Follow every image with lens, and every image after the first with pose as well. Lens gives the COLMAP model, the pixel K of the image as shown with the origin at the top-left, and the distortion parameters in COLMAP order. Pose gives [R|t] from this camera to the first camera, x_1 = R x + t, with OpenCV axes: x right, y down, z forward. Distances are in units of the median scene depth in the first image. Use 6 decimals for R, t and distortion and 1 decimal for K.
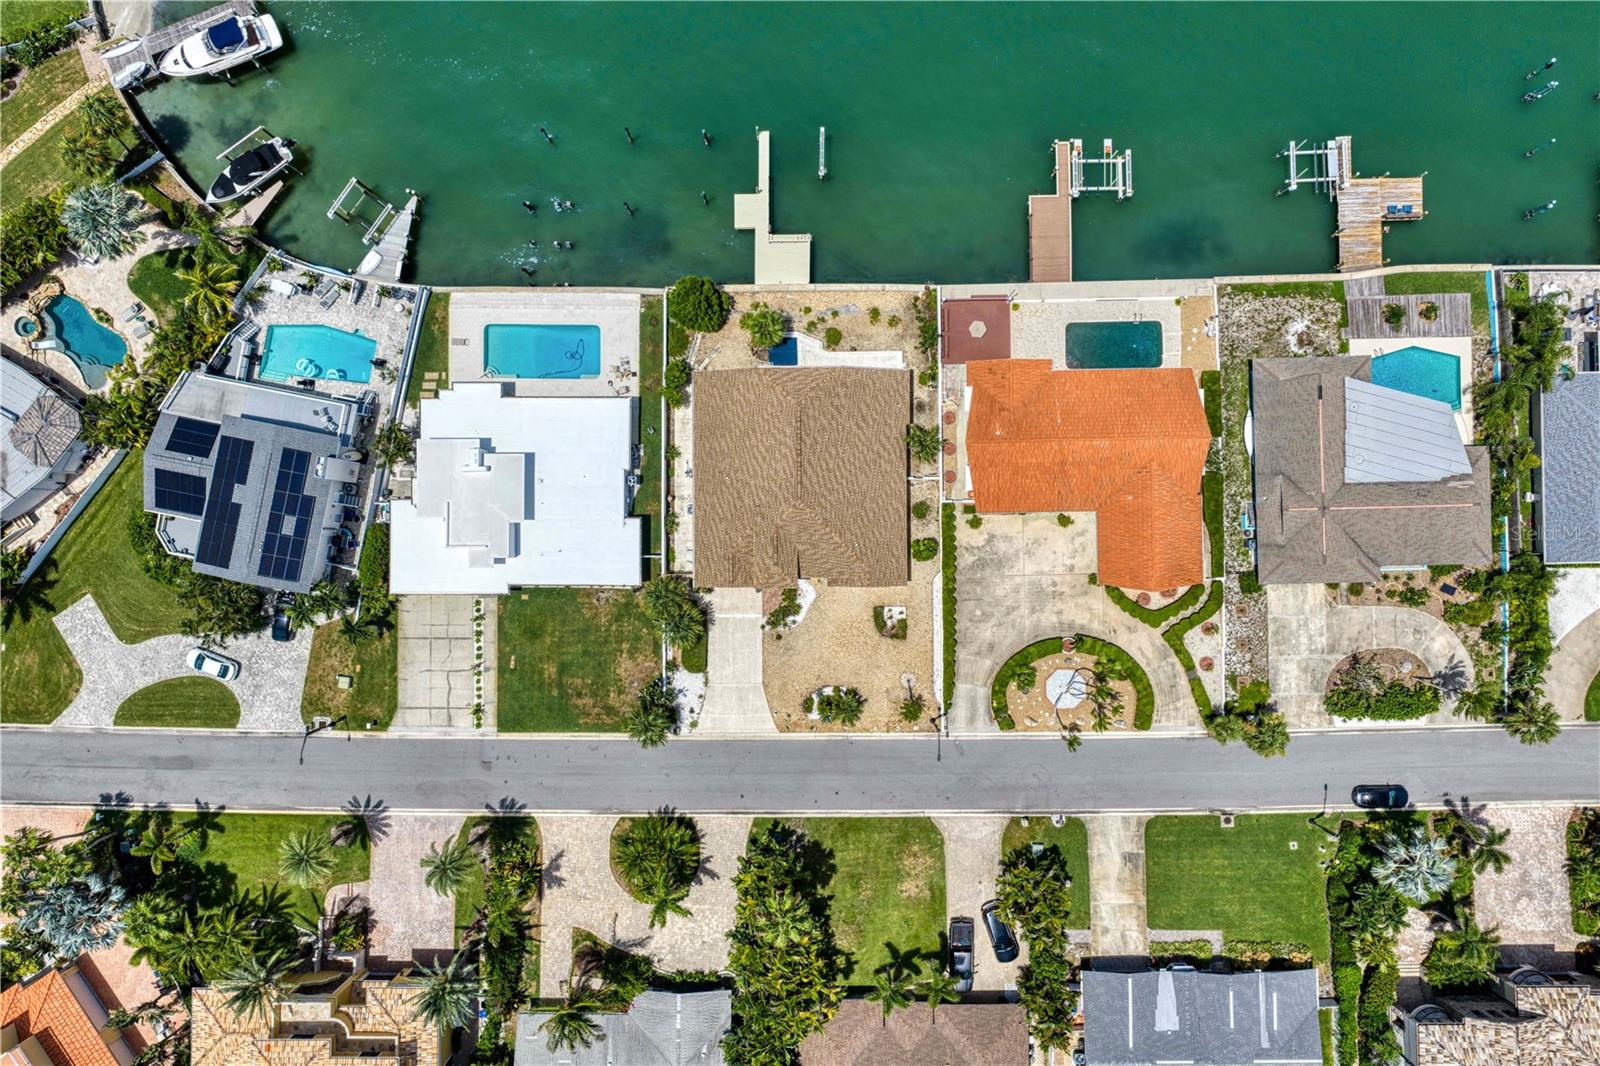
lens RADIAL K [[1265.2, 0, 800.0], [0, 1265.2, 533.0], [0, 0, 1]] dist [0.118369, -0.381592]
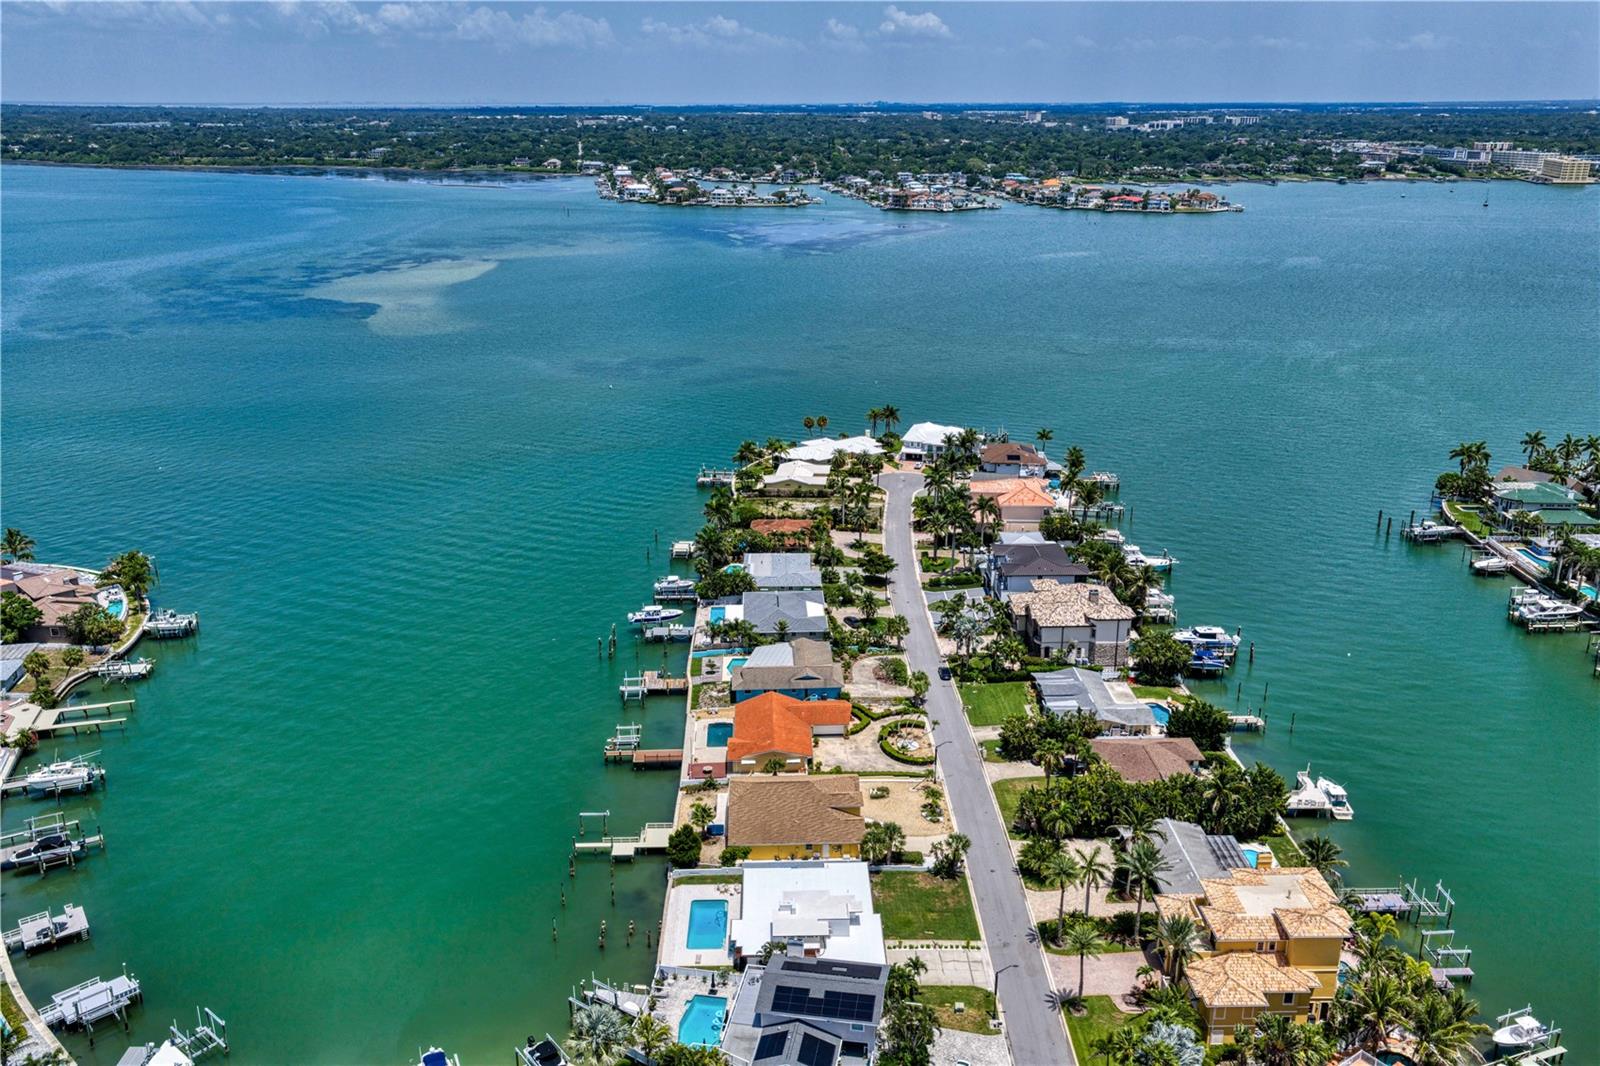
lens RADIAL K [[1302.2, 0, 804.9], [0, 1302.2, 536.8], [0, 0, 1]] dist [0.061910, -0.111505]
pose [[-0.024924, -0.301760, 0.953058, -1.467625], [0.999688, -0.005983, 0.024249, -0.067836], [-0.001615, 0.953365, 0.301815, 0.152694]]
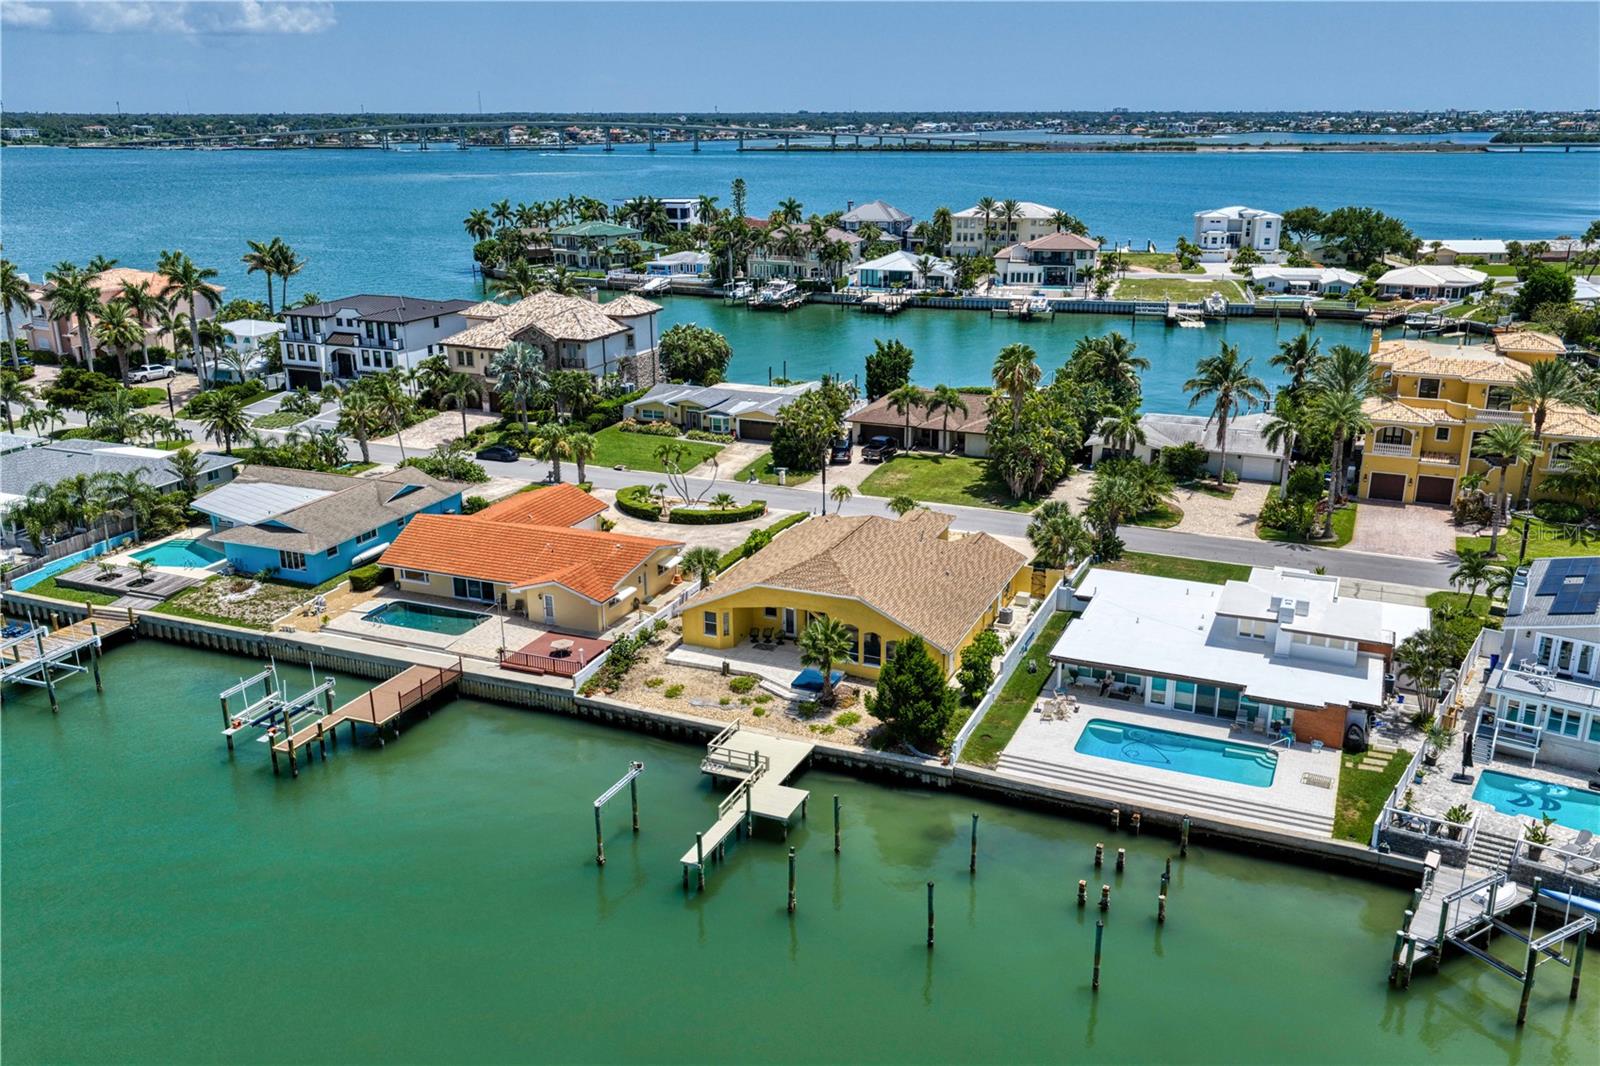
lens RADIAL K [[1302.2, 0, 804.9], [0, 1302.2, 536.8], [0, 0, 1]] dist [0.061910, -0.111505]
pose [[-0.916703, -0.108226, 0.384633, -0.272249], [0.399386, -0.277252, 0.873855, -0.745245], [0.012067, 0.954682, 0.297382, 0.713022]]
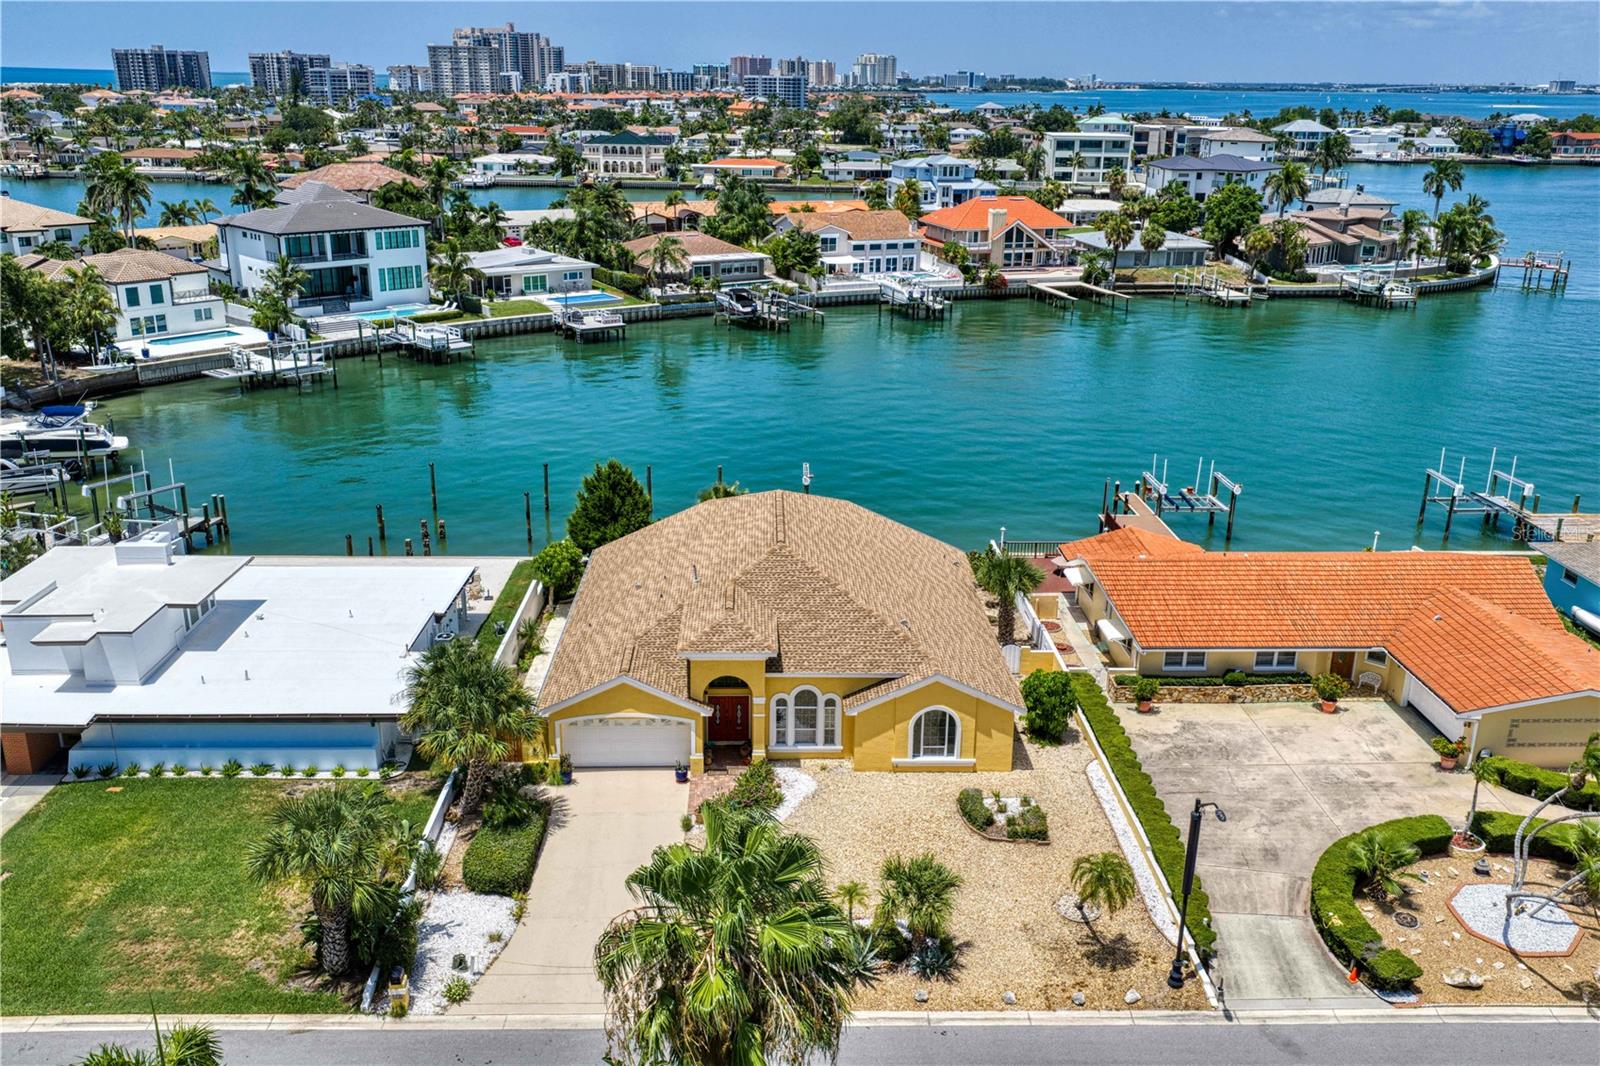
lens RADIAL K [[1340.7, 0, 803.9], [0, 1340.7, 537.4], [0, 0, 1]] dist [0.062544, -0.113522]
pose [[0.999387, 0.018070, 0.029969, -0.006871], [0.022465, 0.325363, -0.945322, 0.445599], [-0.026833, 0.945416, 0.324758, 0.775024]]
